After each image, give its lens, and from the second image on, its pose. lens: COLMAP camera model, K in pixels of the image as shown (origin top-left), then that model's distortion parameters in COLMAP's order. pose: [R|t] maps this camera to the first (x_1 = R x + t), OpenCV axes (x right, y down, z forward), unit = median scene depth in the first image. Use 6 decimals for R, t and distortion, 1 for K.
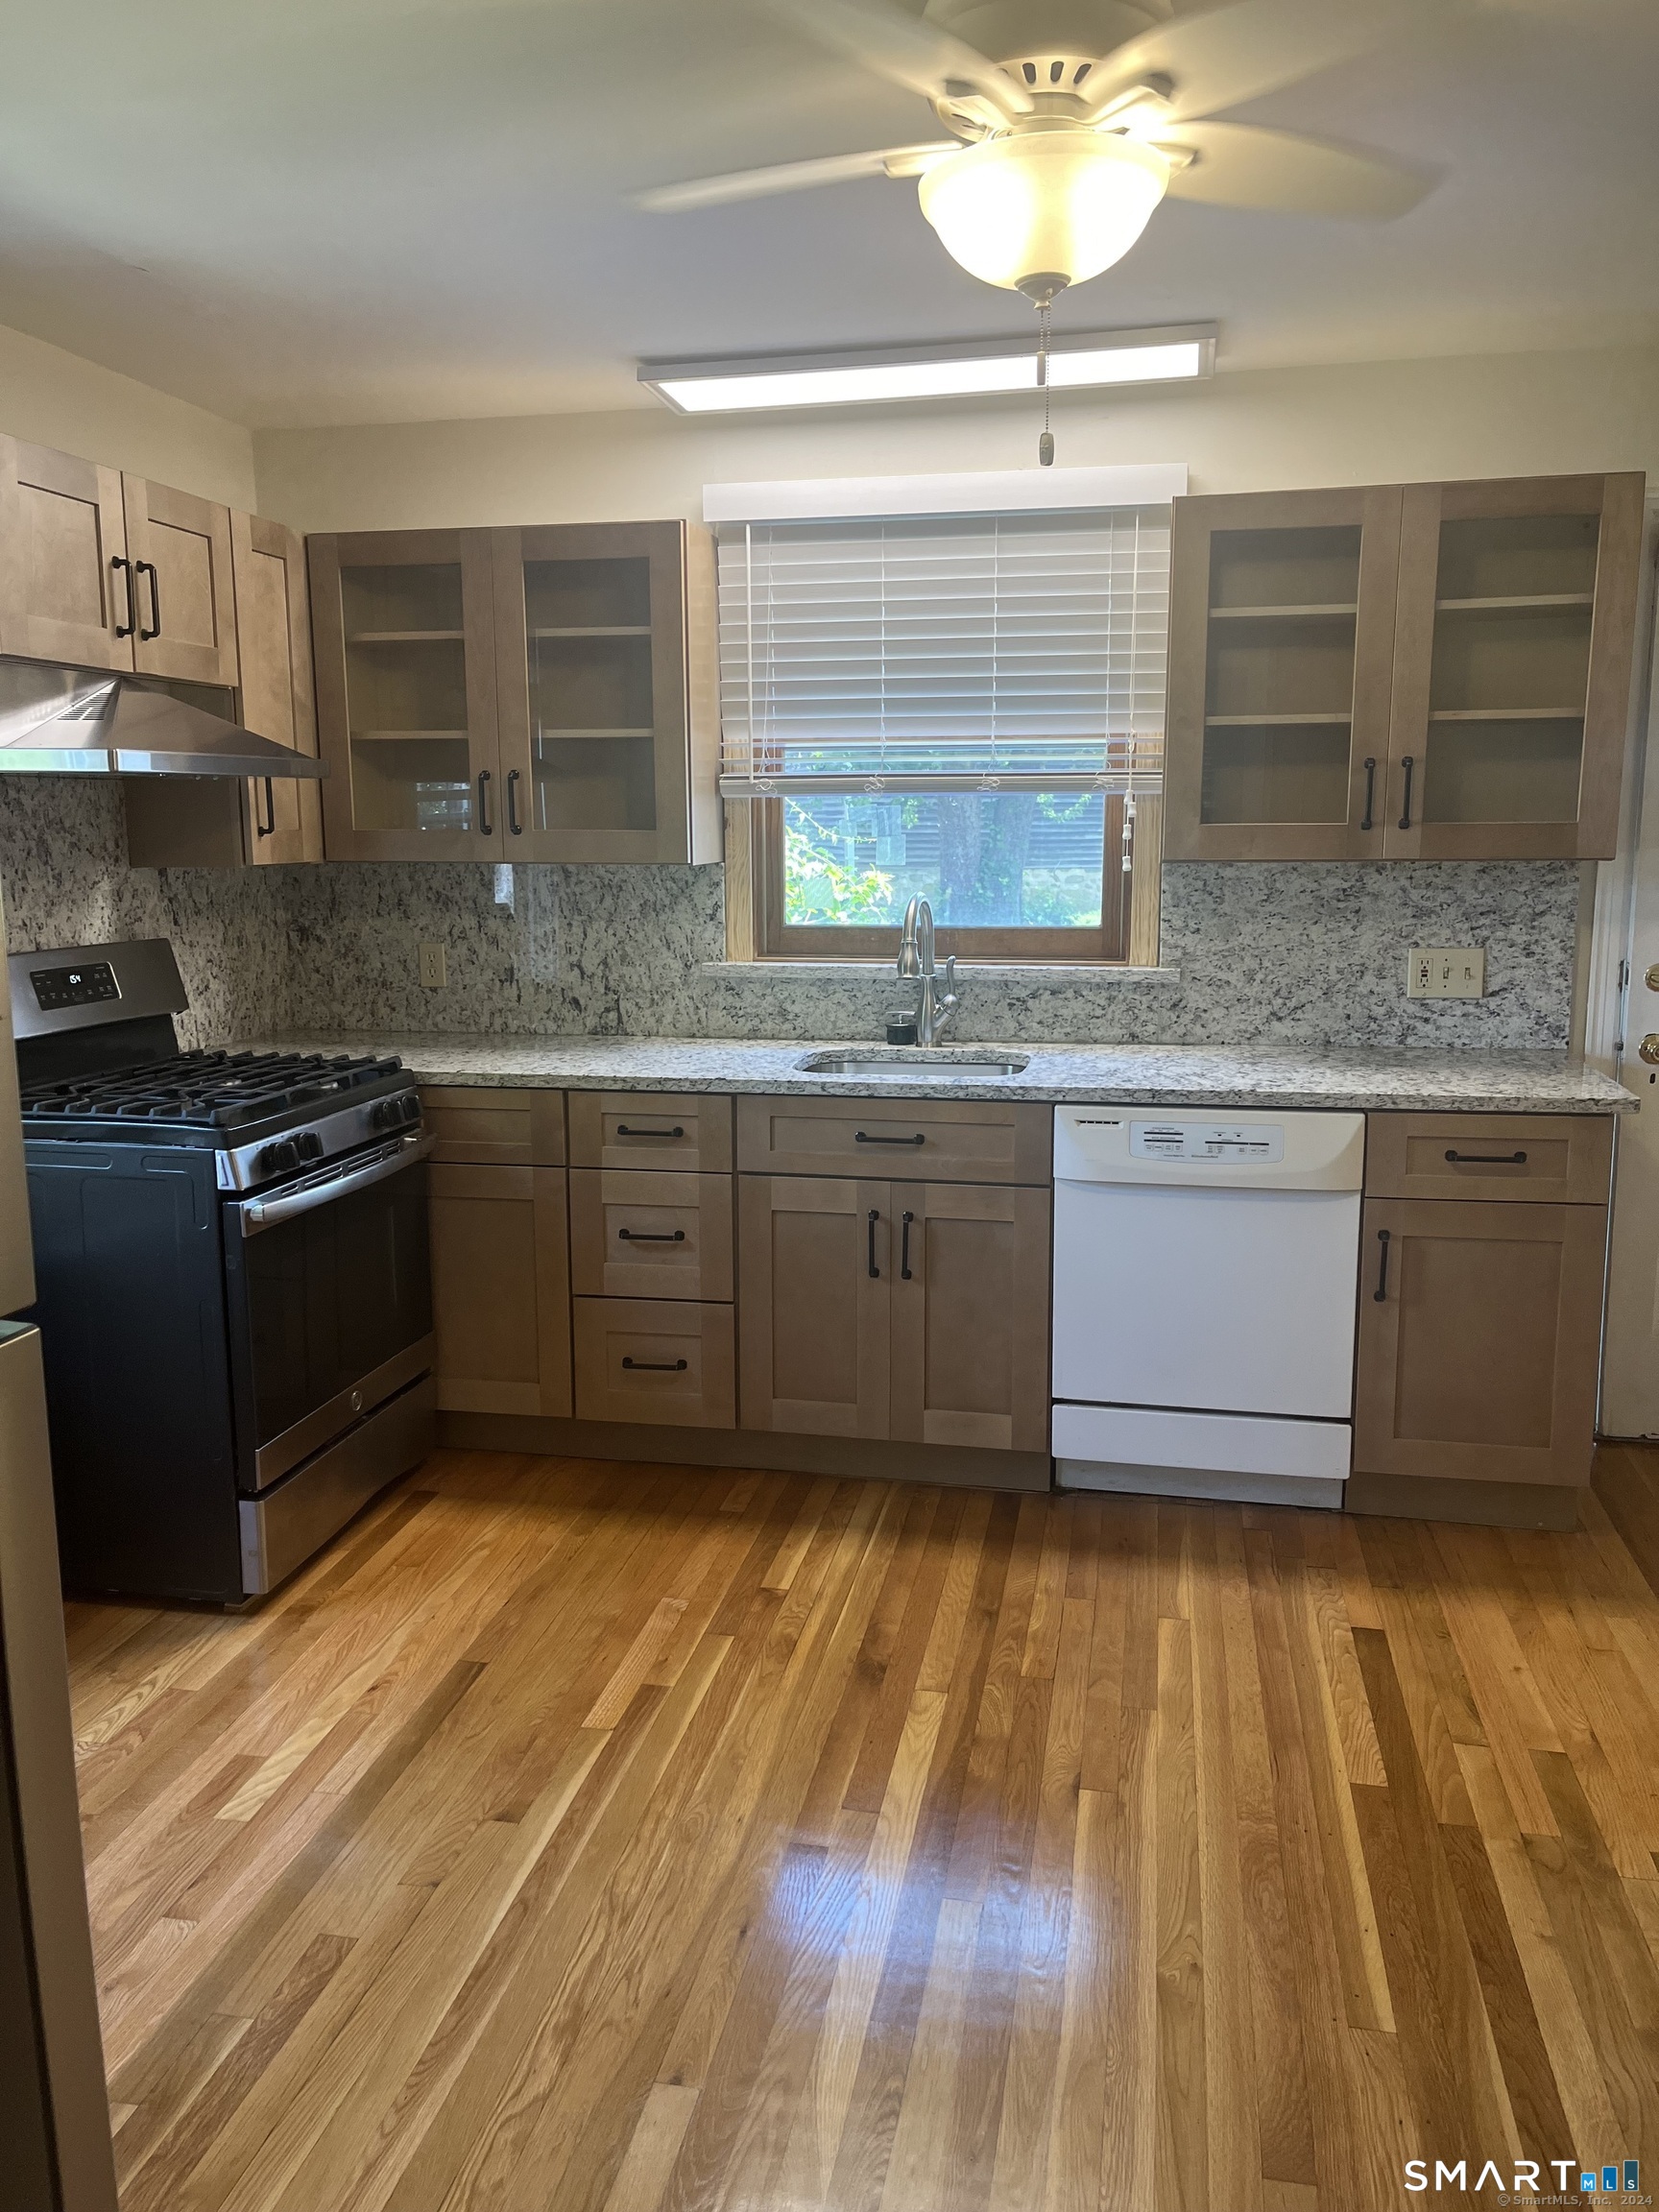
lens RADIAL K [[1677.8, 0, 812.8], [0, 1677.8, 1106.5], [0, 0, 1]] dist [0.073842, -0.097862]
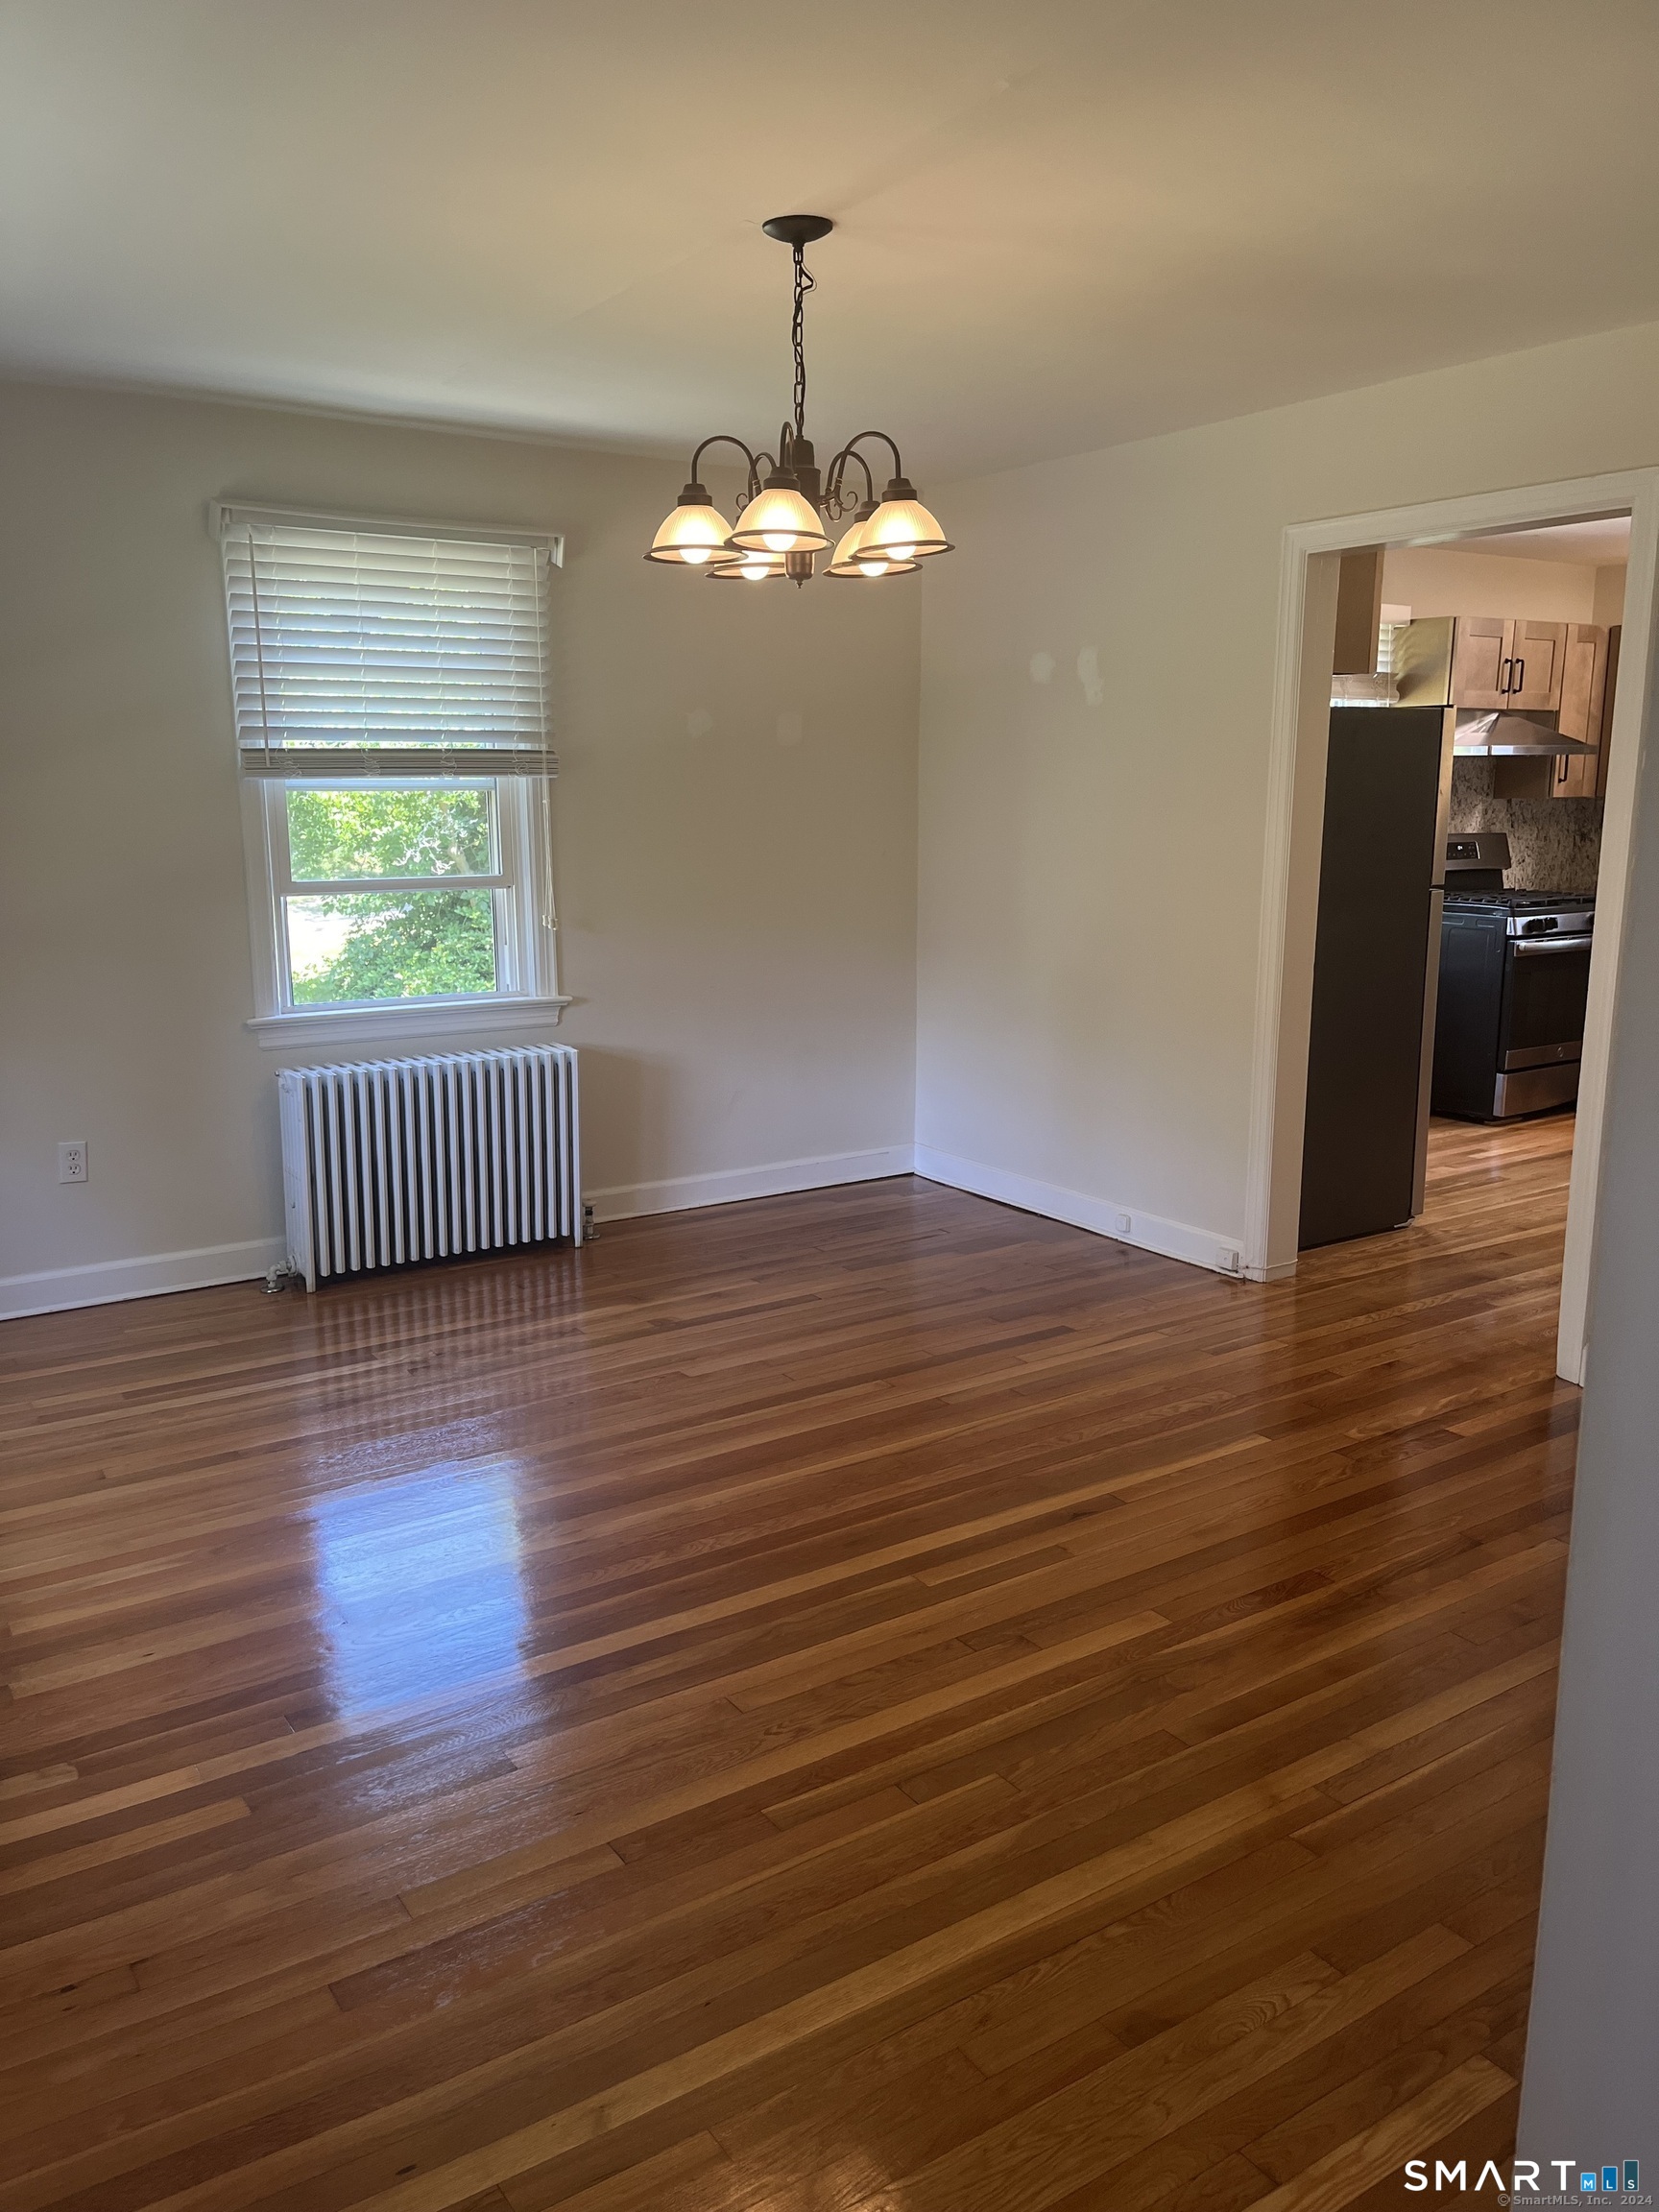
lens RADIAL K [[1677.8, 0, 812.8], [0, 1677.8, 1106.5], [0, 0, 1]] dist [0.073842, -0.097862]
pose [[0.716824, 0.135457, -0.683970, 0.509236], [-0.120224, 0.990267, 0.070118, 0.202388], [0.686811, 0.031967, 0.726132, -1.155778]]
